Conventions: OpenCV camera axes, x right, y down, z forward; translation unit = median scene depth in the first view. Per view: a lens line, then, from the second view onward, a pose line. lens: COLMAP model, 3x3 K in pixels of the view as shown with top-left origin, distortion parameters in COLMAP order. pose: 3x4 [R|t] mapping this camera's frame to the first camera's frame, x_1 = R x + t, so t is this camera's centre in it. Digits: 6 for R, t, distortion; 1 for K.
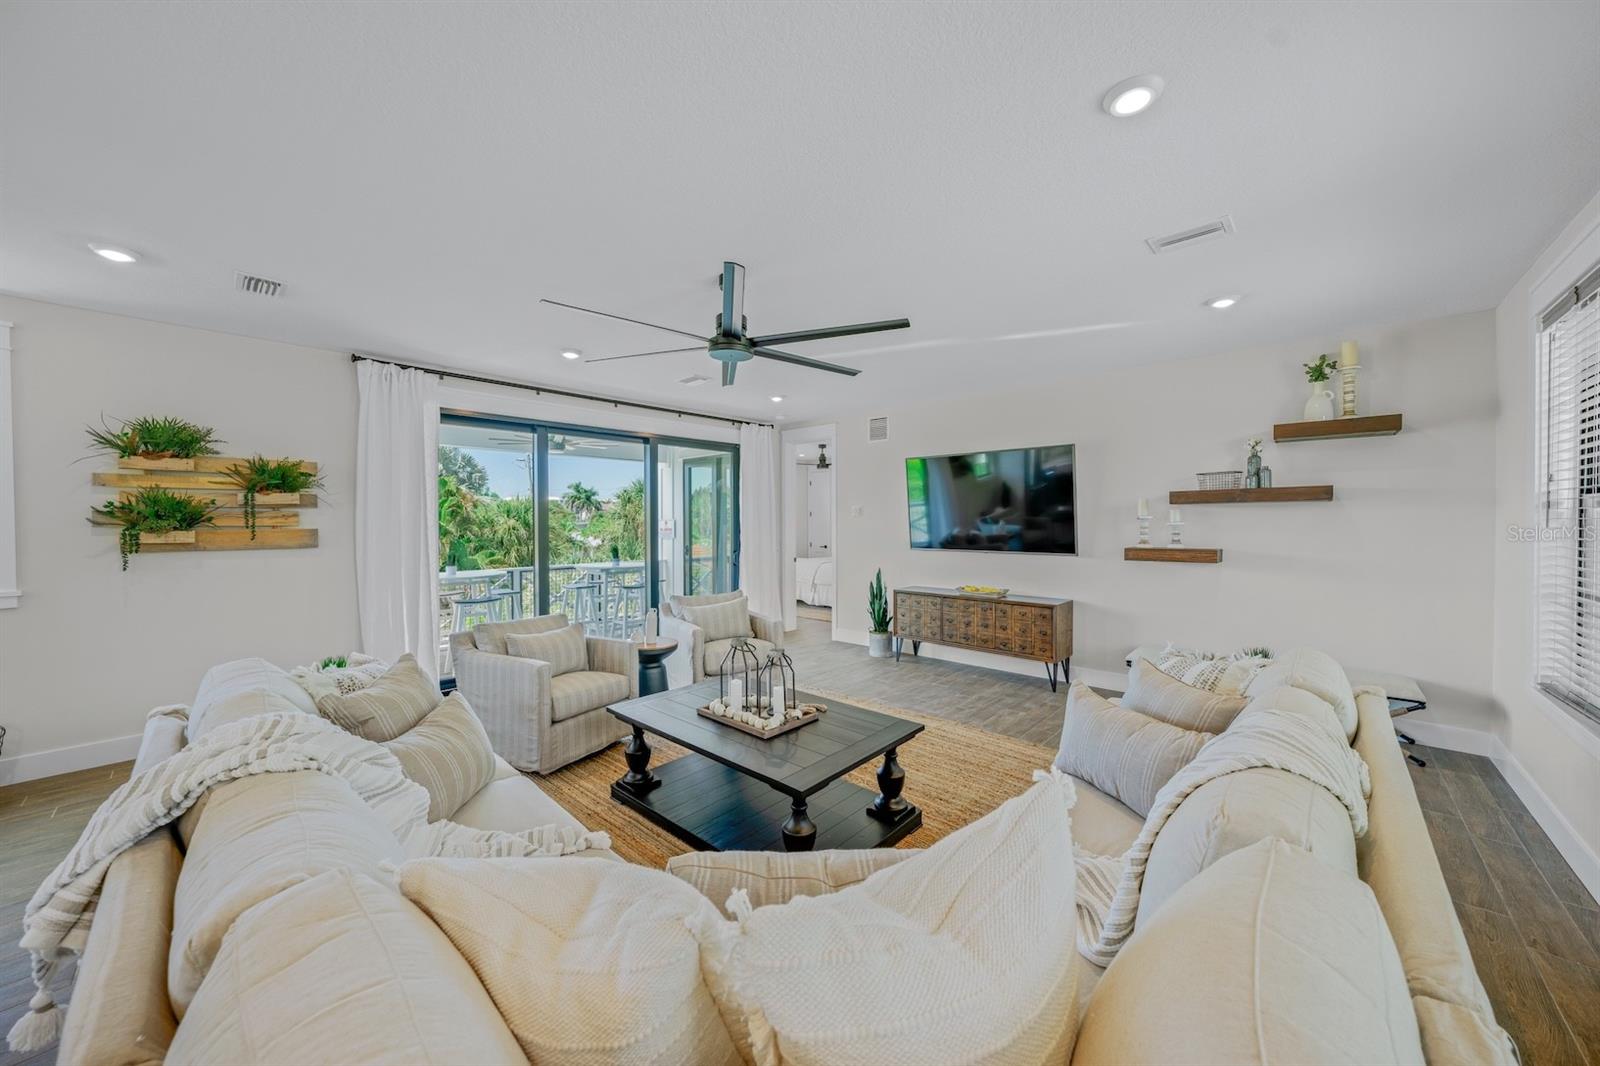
lens RADIAL K [[563.3, 0, 797.8], [0, 563.3, 528.4], [0, 0, 1]] dist [-0.001804, -0.000099]
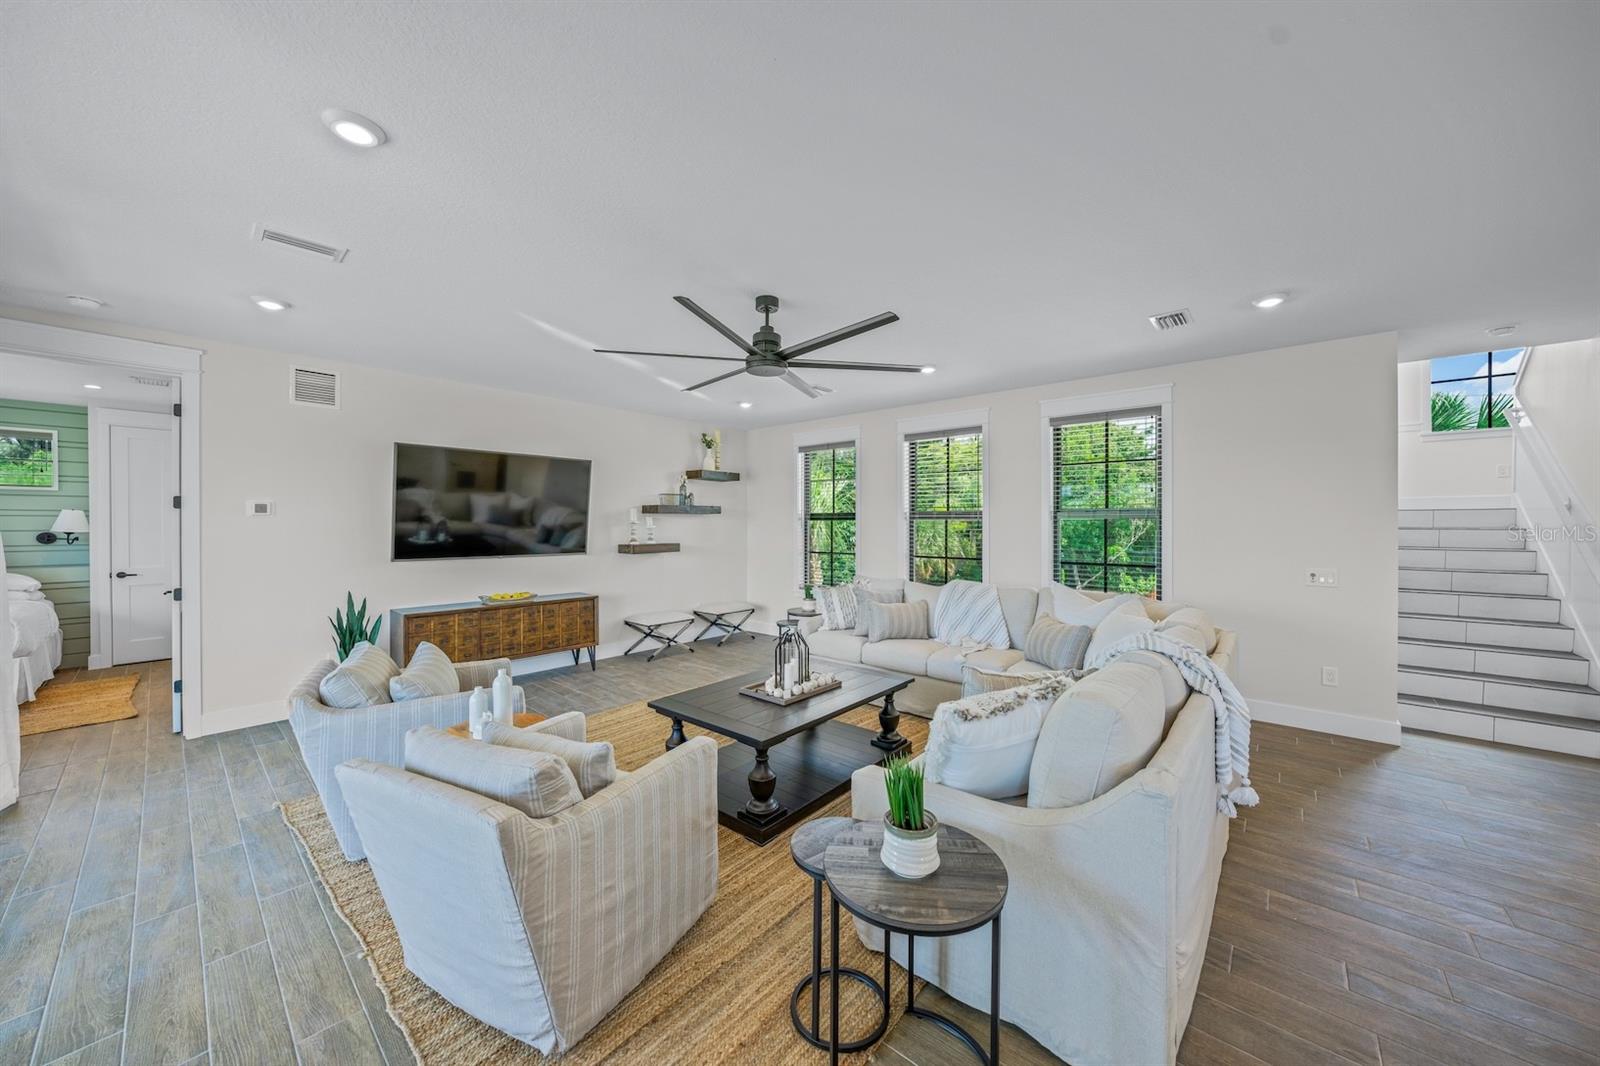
lens RADIAL K [[563.3, 0, 798.6], [0, 563.3, 526.8], [0, 0, 1]] dist [-0.001804, -0.000099]
pose [[-0.028853, -0.000197, 0.999584, -0.792425], [0.013617, 0.999907, 0.000590, -0.004297], [-0.999491, 0.013629, -0.028848, 0.651409]]
